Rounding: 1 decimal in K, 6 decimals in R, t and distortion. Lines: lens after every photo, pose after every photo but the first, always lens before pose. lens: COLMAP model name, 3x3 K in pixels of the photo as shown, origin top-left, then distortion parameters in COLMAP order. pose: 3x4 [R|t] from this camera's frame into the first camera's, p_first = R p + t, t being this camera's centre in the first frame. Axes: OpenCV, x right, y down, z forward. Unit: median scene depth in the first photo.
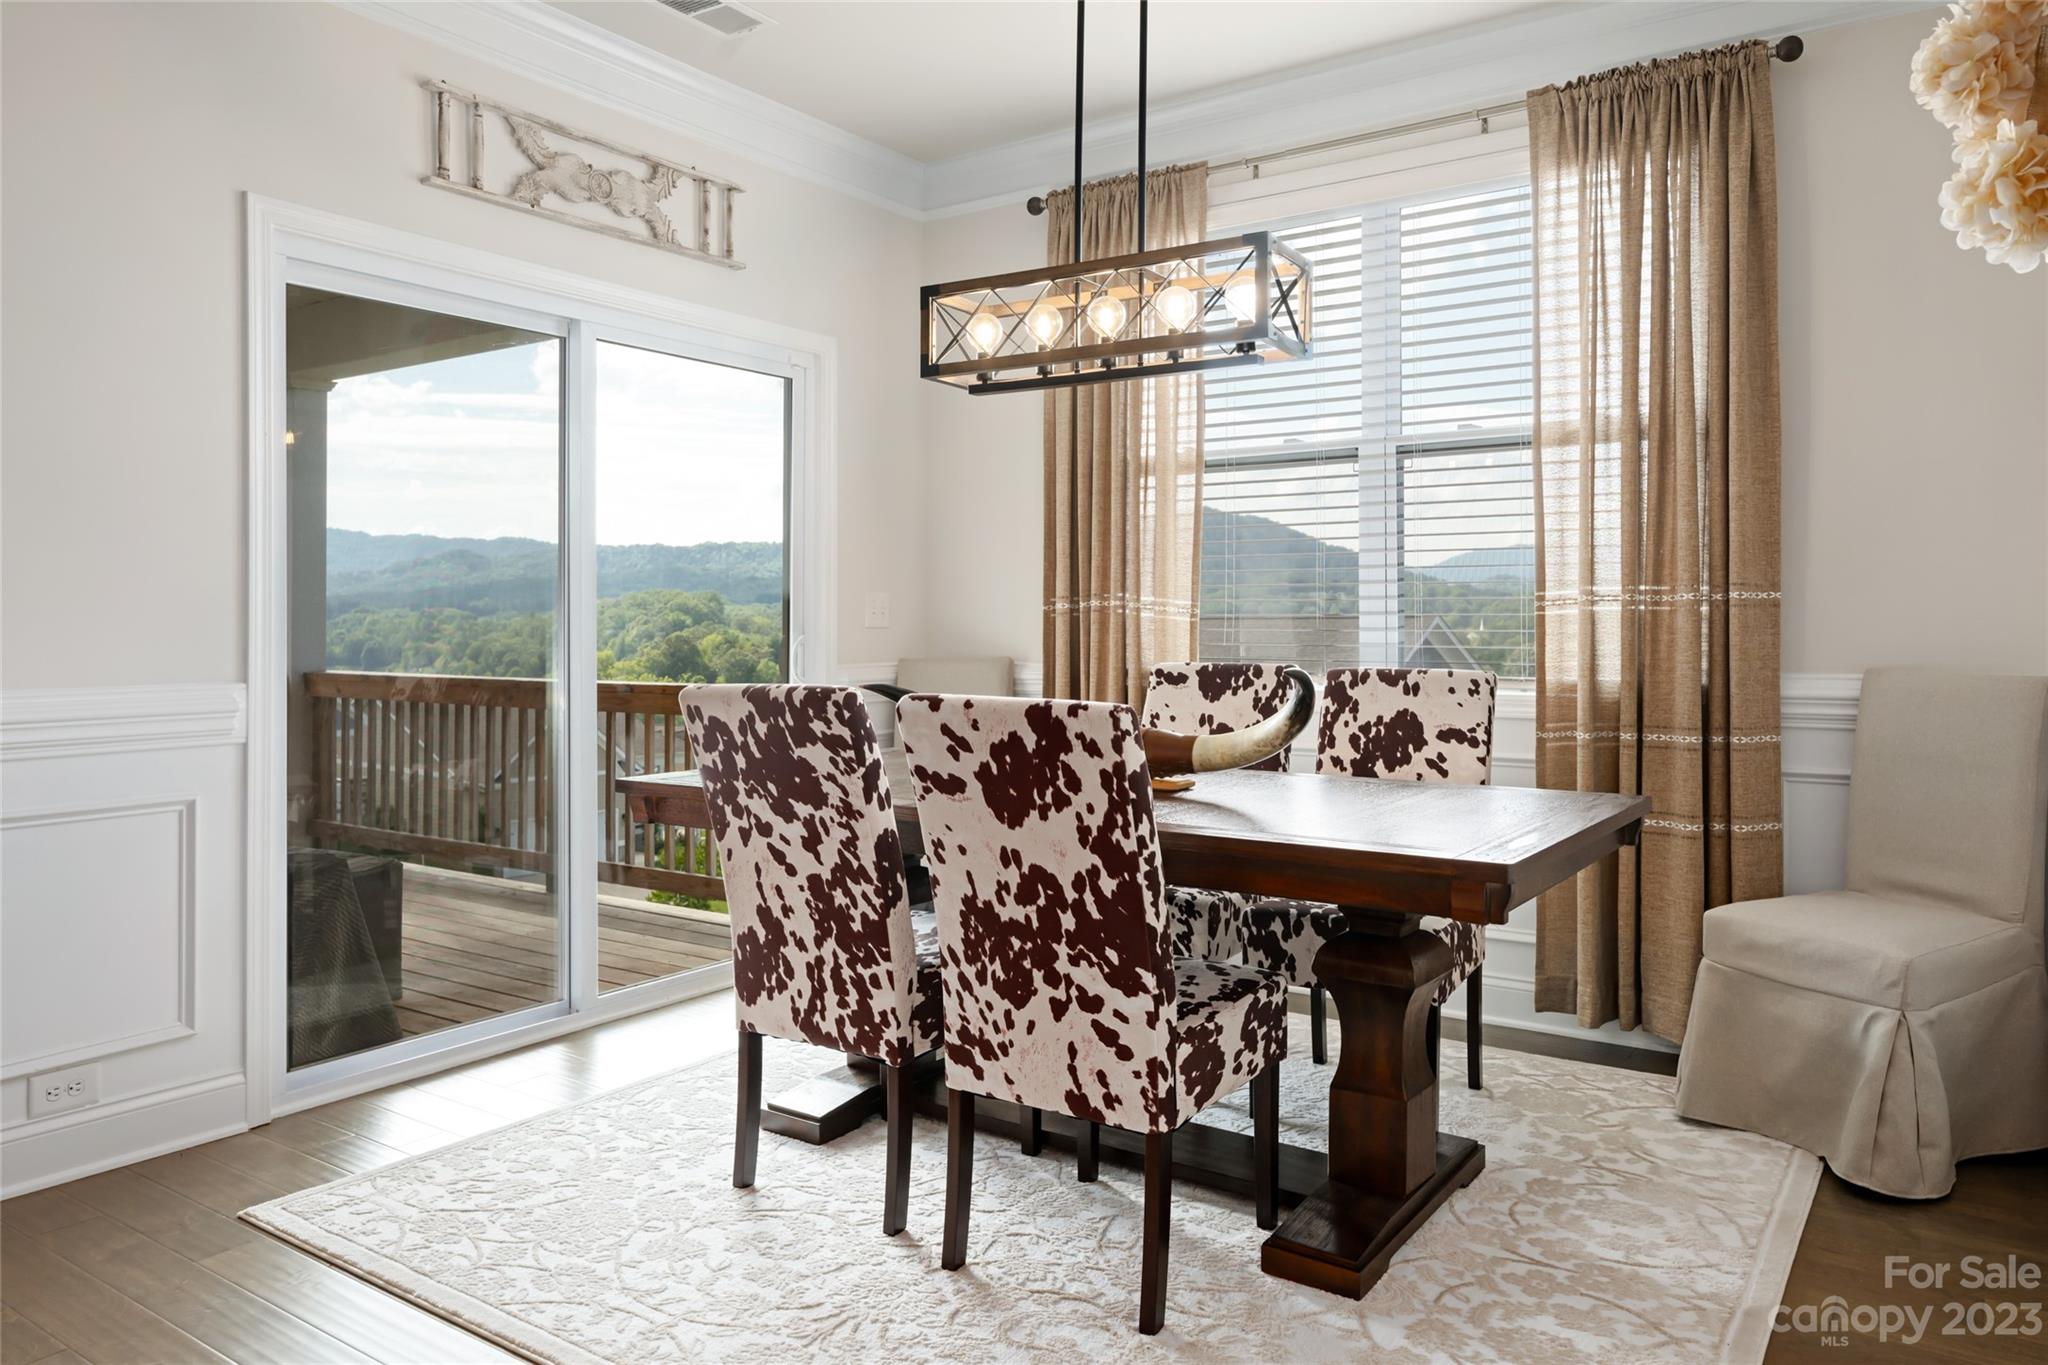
lens RADIAL K [[1407.2, 0, 1015.7], [0, 1407.2, 630.7], [0, 0, 1]] dist [0.001527, 0.005068]
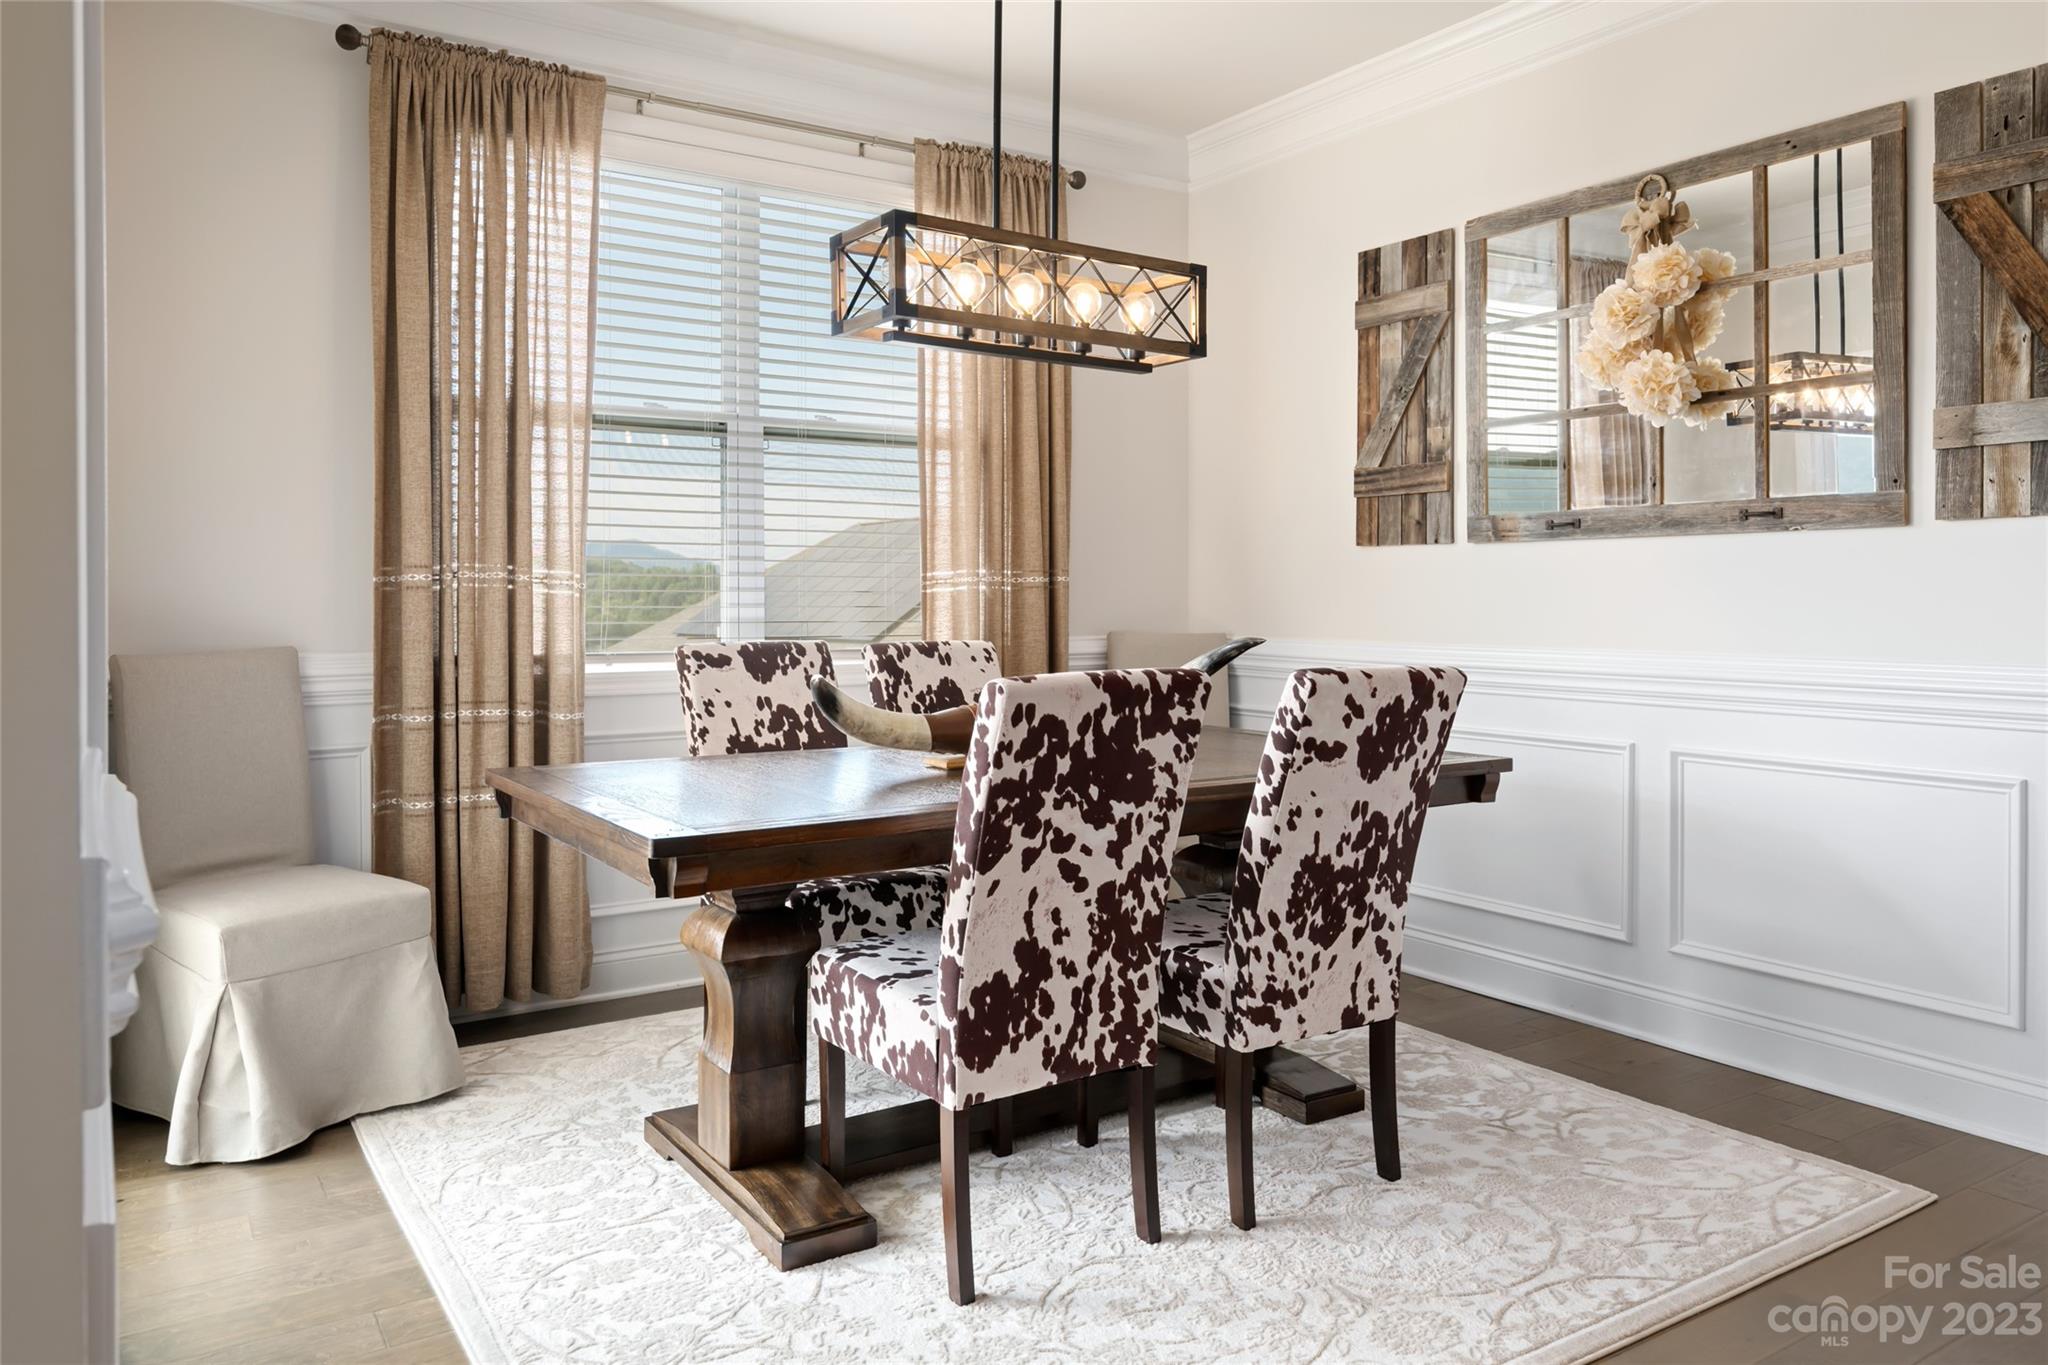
lens RADIAL K [[1407.2, 0, 1012.9], [0, 1407.2, 614.7], [0, 0, 1]] dist [0.001527, 0.005068]
pose [[0.377978, -0.010134, 0.925759, -0.984714], [0.004148, 0.999949, 0.009253, -0.004972], [-0.925805, 0.000343, 0.378001, 0.714965]]
